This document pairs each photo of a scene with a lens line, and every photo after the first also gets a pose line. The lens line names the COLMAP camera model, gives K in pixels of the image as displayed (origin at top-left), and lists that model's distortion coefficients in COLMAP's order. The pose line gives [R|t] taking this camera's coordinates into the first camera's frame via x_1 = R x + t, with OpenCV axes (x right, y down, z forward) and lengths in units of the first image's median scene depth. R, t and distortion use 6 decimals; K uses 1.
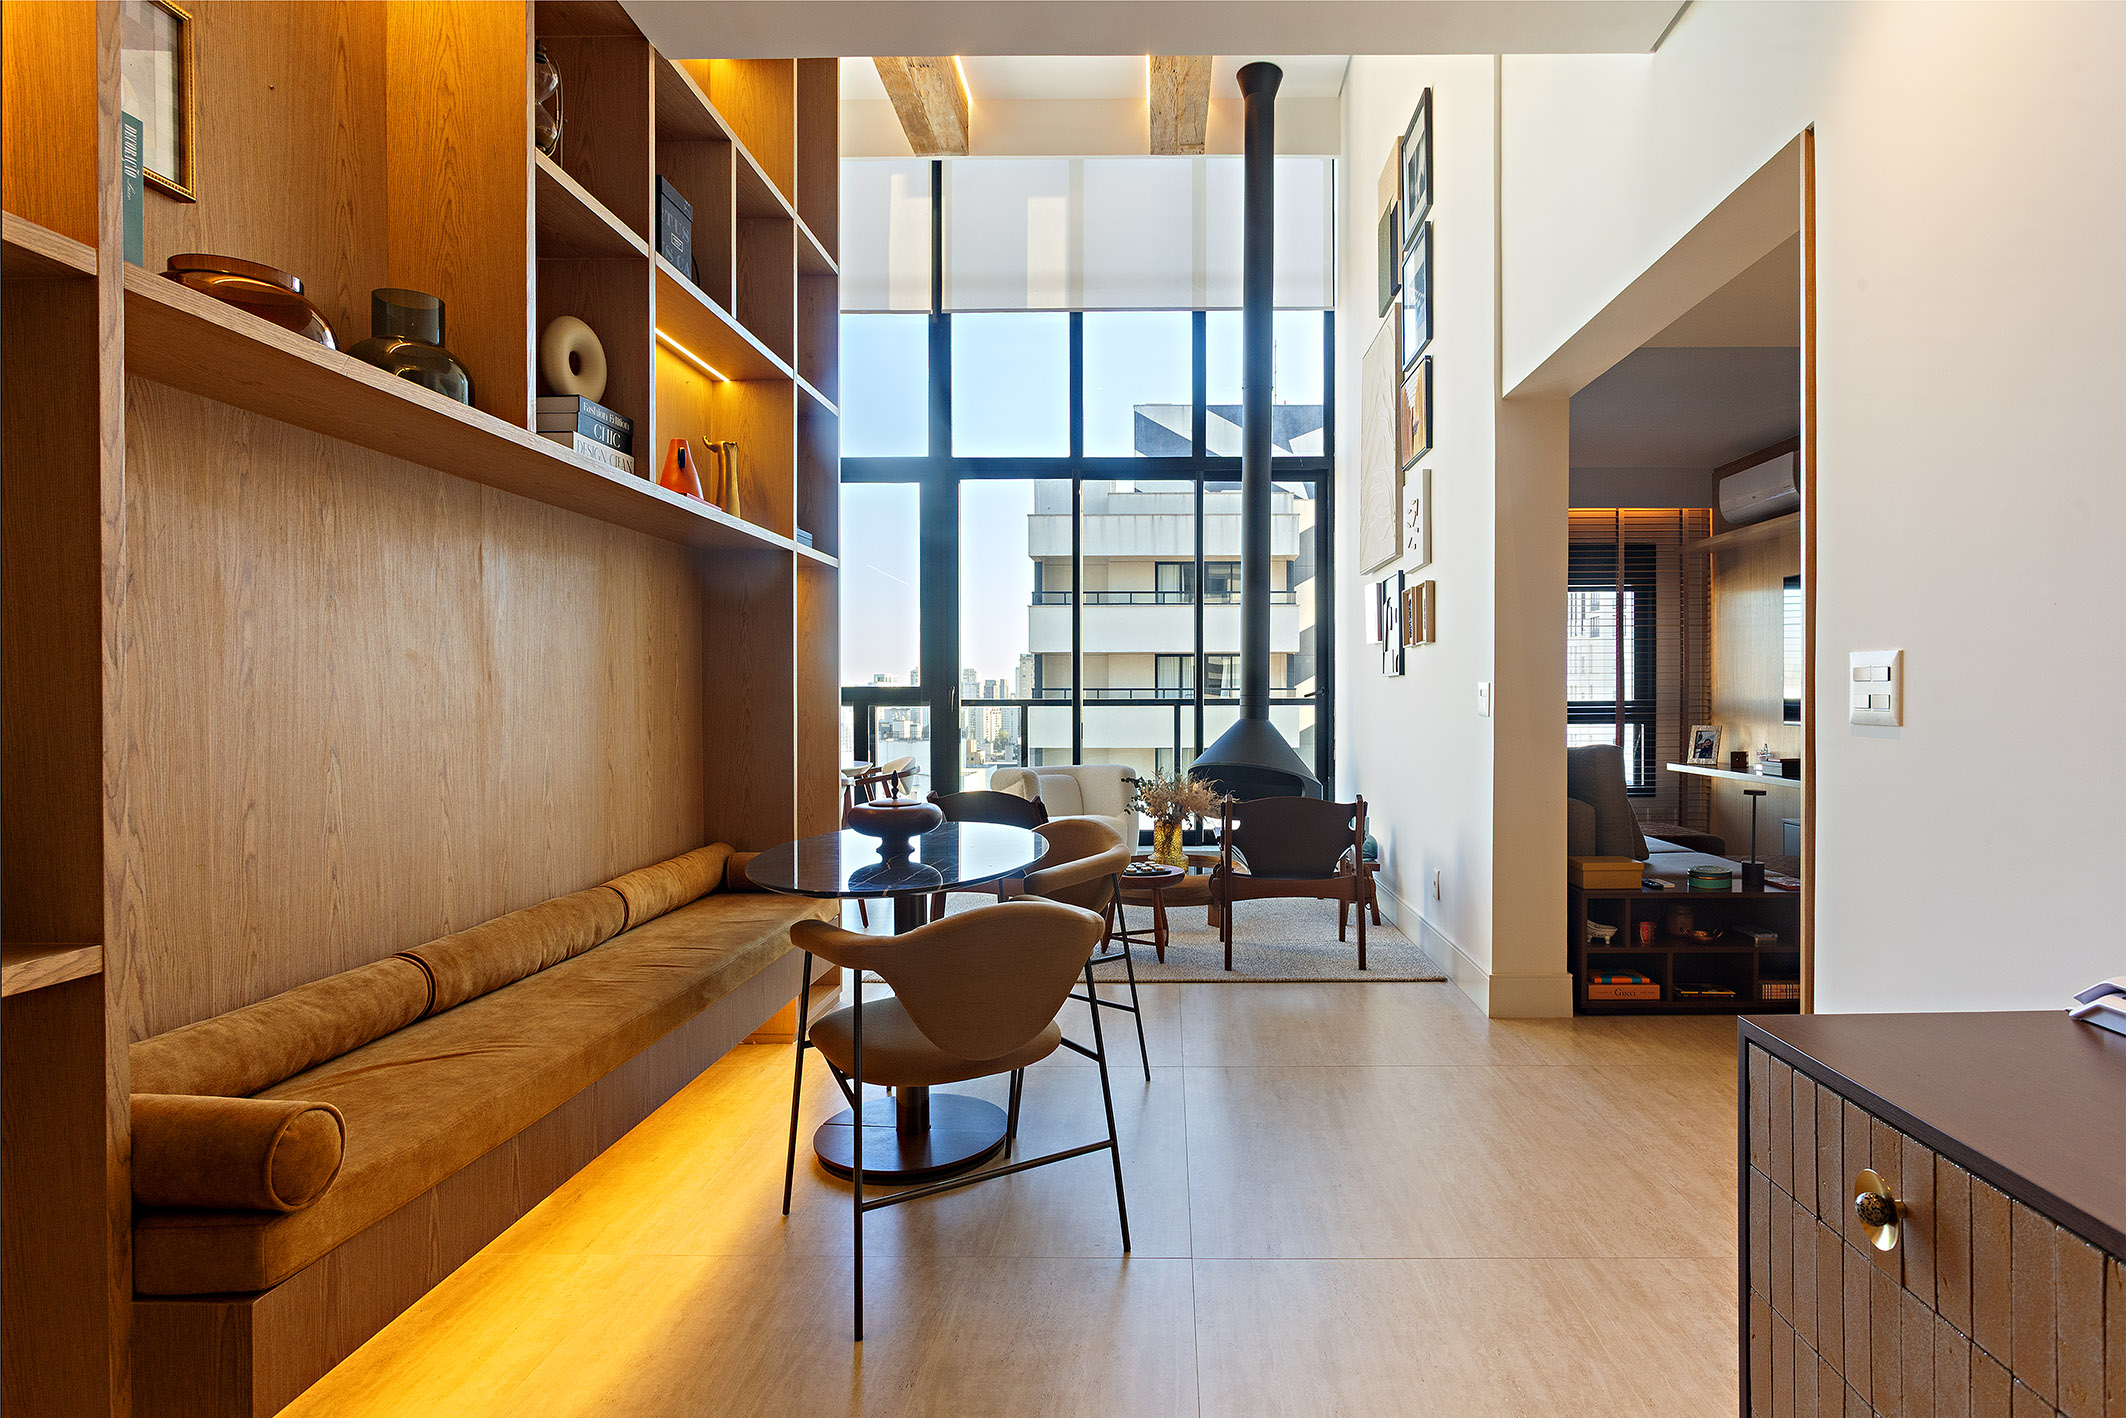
lens RADIAL K [[1107.0, 0, 1162.4], [0, 1107.0, 705.7], [0, 0, 1]] dist [-0.008198, 0.007896]
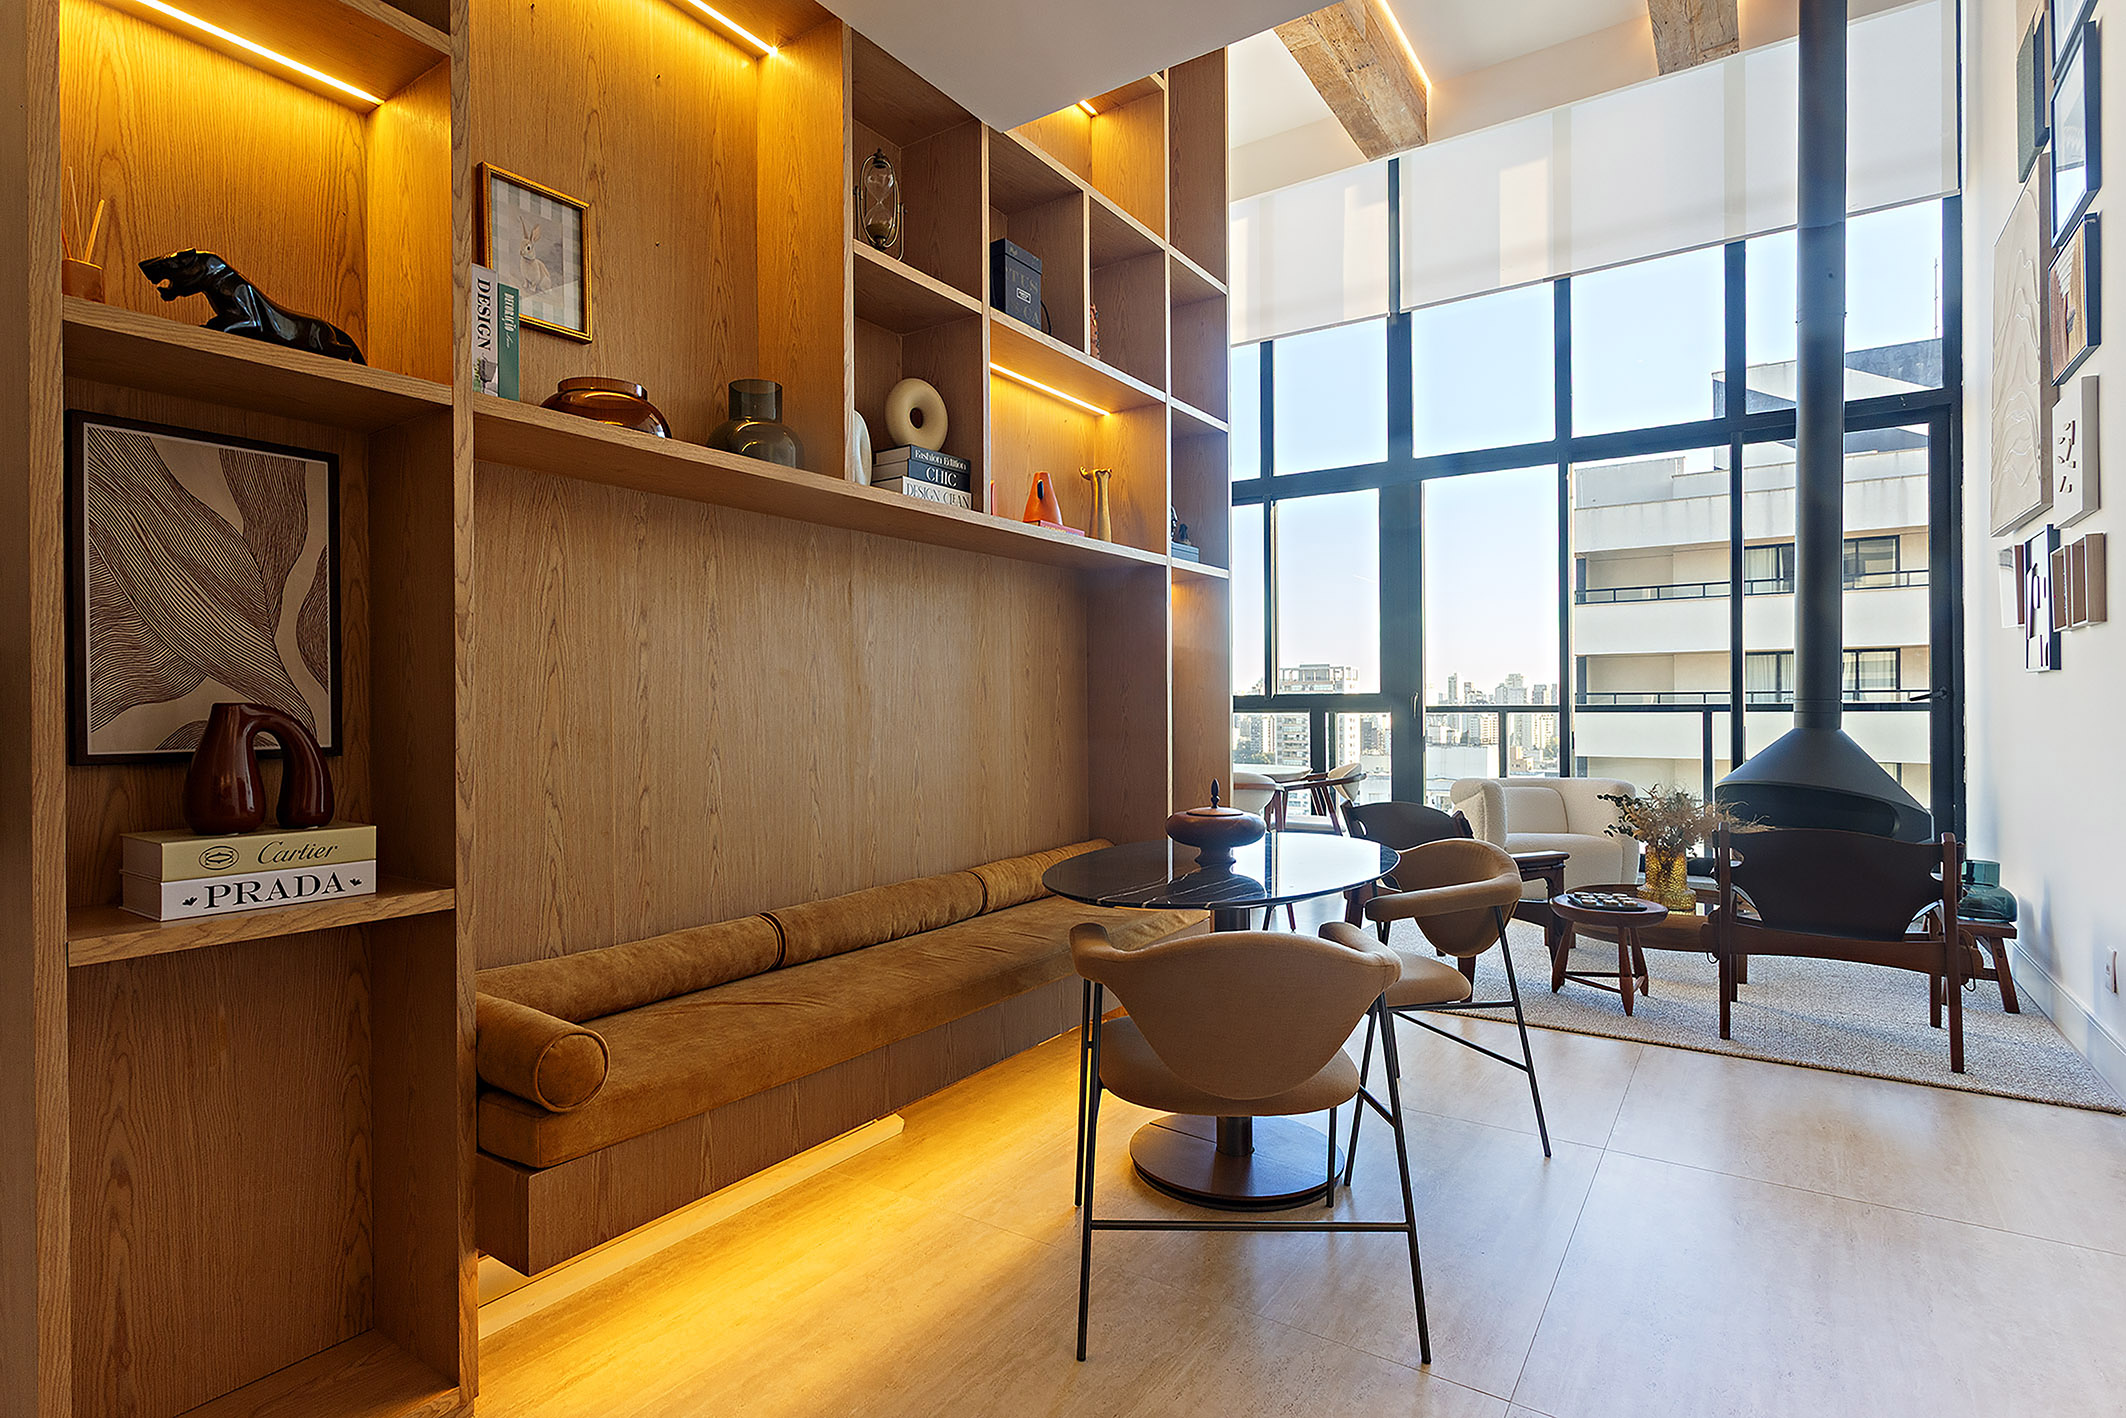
lens RADIAL K [[1030.5, 0, 1017.6], [0, 1030.5, 705.3], [0, 0, 1]] dist [0.000714, 0.002379]
pose [[0.812261, -0.003488, -0.583284, 0.150725], [0.000047, 0.999983, -0.005913, -0.002102], [0.583294, 0.004776, 0.812247, 0.151904]]
